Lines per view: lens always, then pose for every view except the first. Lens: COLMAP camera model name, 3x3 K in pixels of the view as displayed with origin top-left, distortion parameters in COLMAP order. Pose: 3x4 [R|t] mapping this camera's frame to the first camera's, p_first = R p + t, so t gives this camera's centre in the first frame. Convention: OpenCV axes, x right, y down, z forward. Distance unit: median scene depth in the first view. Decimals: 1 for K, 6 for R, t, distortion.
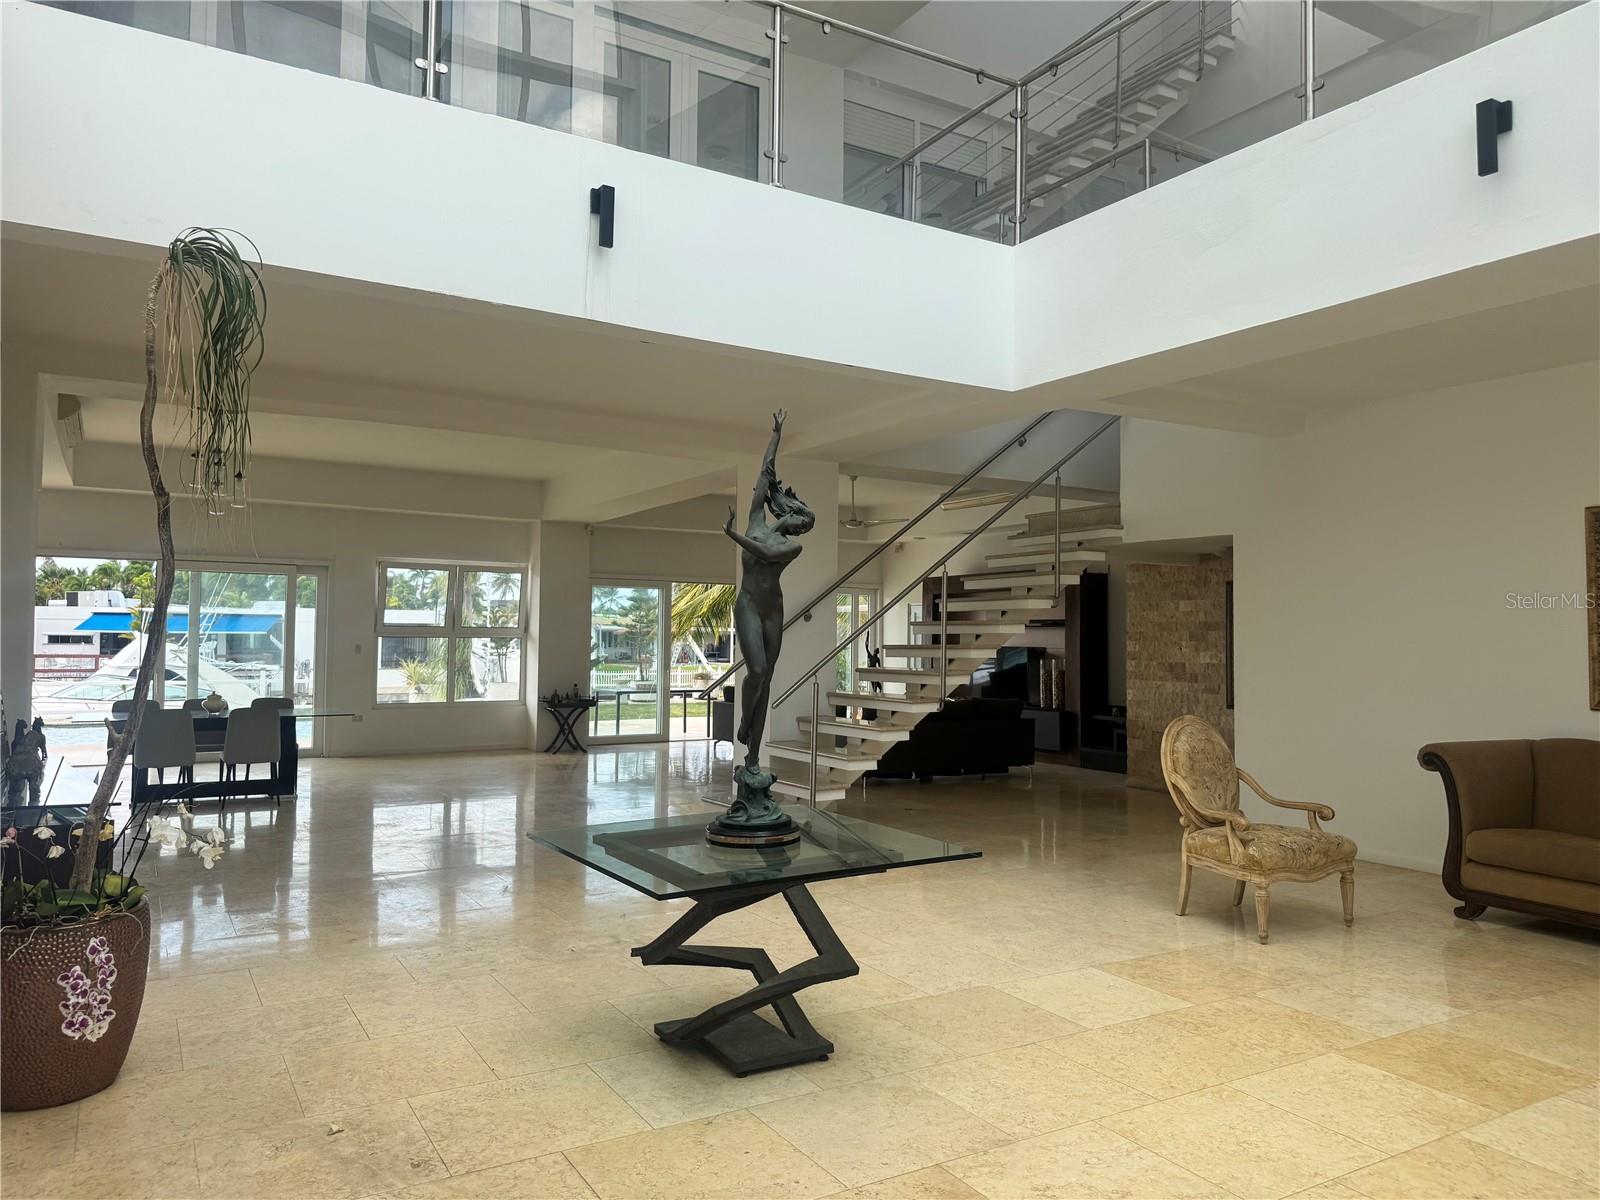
lens RADIAL K [[1117.5, 0, 796.6], [0, 1117.5, 596.3], [0, 0, 1]] dist [0.081560, -0.135999]
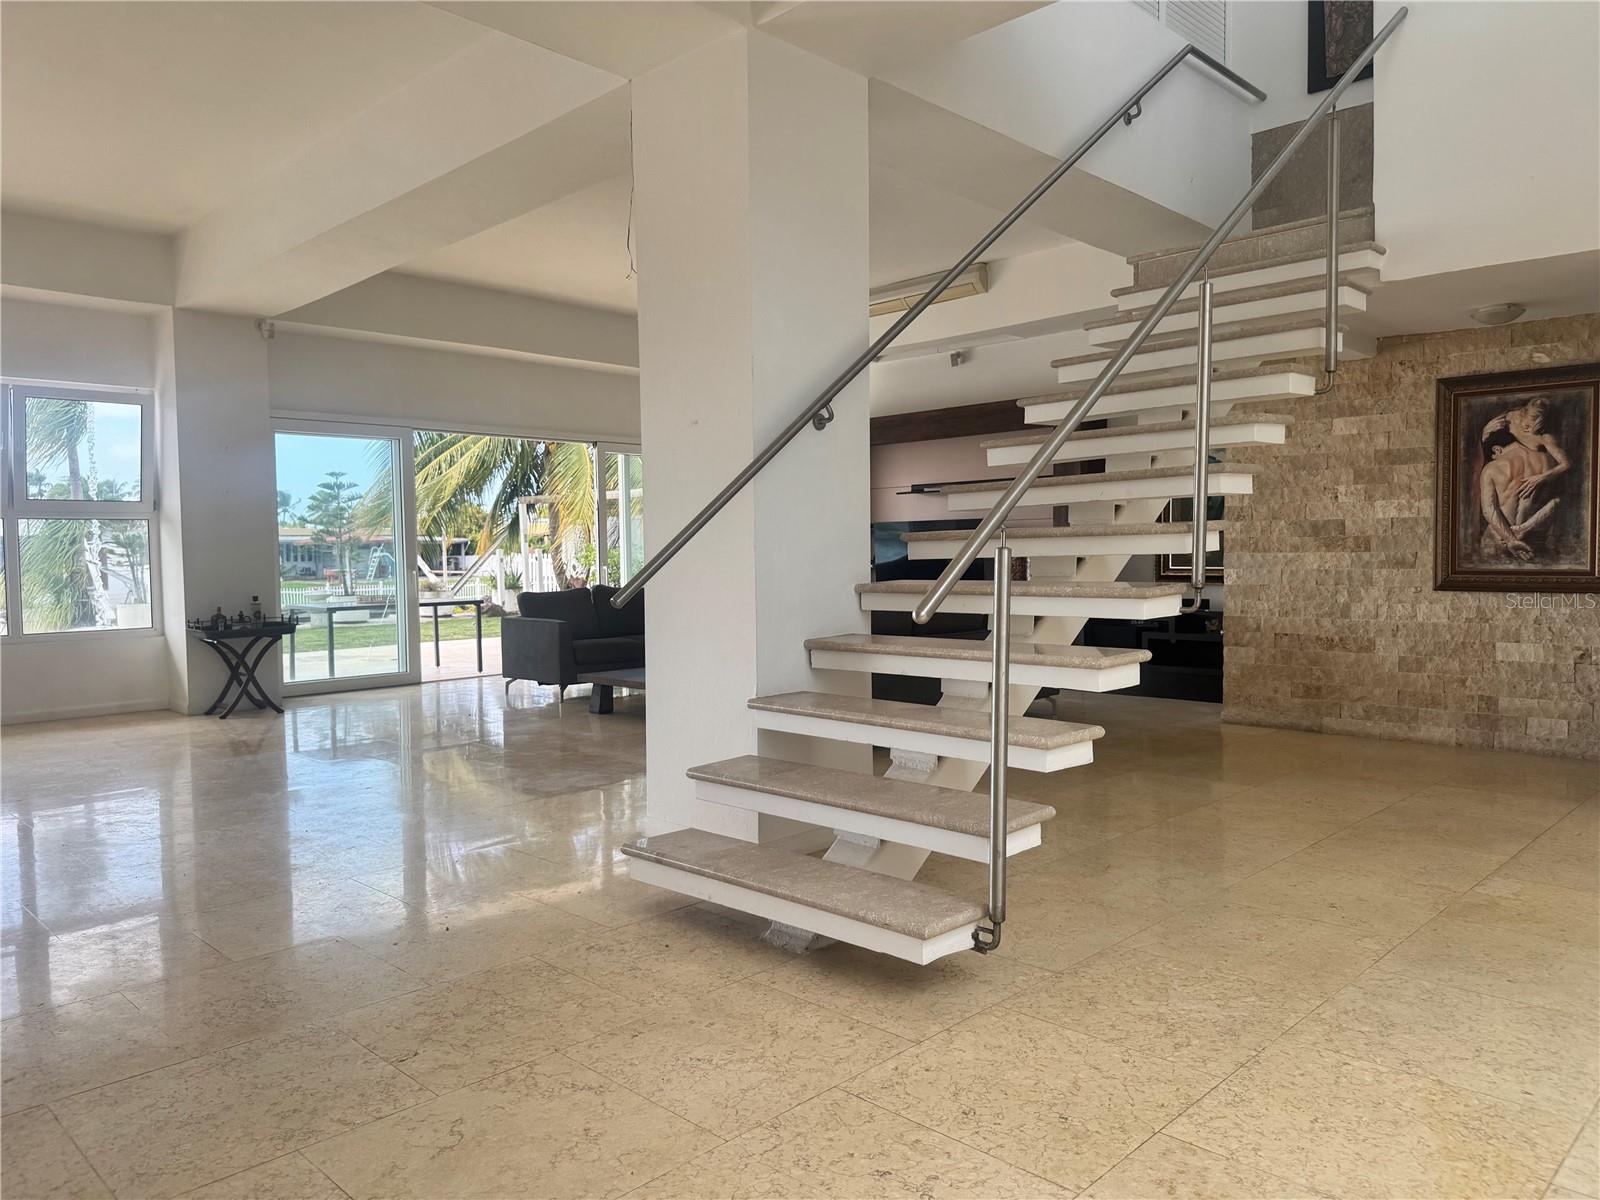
lens RADIAL K [[1141.0, 0, 804.7], [0, 1141.0, 599.6], [0, 0, 1]] dist [0.004409, -0.004619]
pose [[0.965694, -0.036442, 0.257112, -0.077983], [0.014632, 0.996167, 0.086238, 0.034724], [-0.259269, -0.079518, 0.962526, 0.372343]]
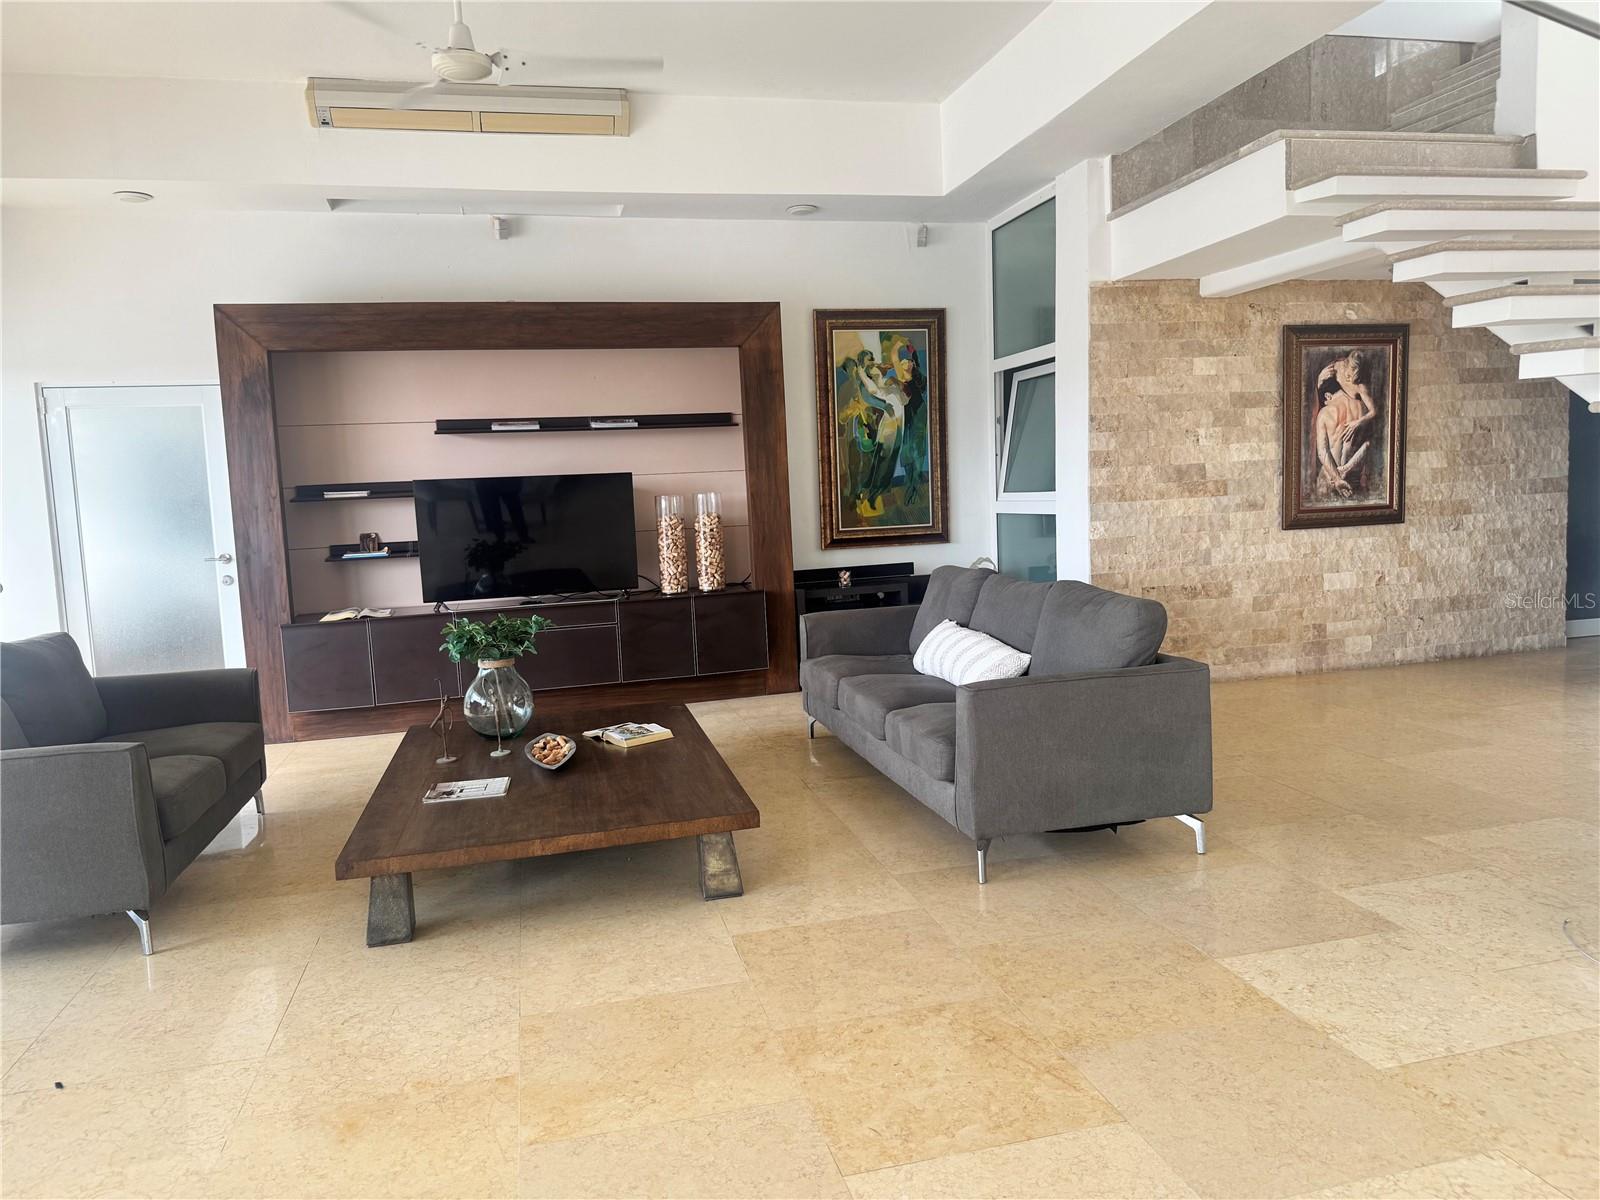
lens RADIAL K [[1121.2, 0, 798.2], [0, 1121.2, 590.5], [0, 0, 1]] dist [0.064536, -0.080670]
pose [[0.278852, -0.119866, 0.952824, -0.228417], [0.010574, 0.992503, 0.121763, 0.039556], [-0.960276, -0.023878, 0.278029, 0.813810]]
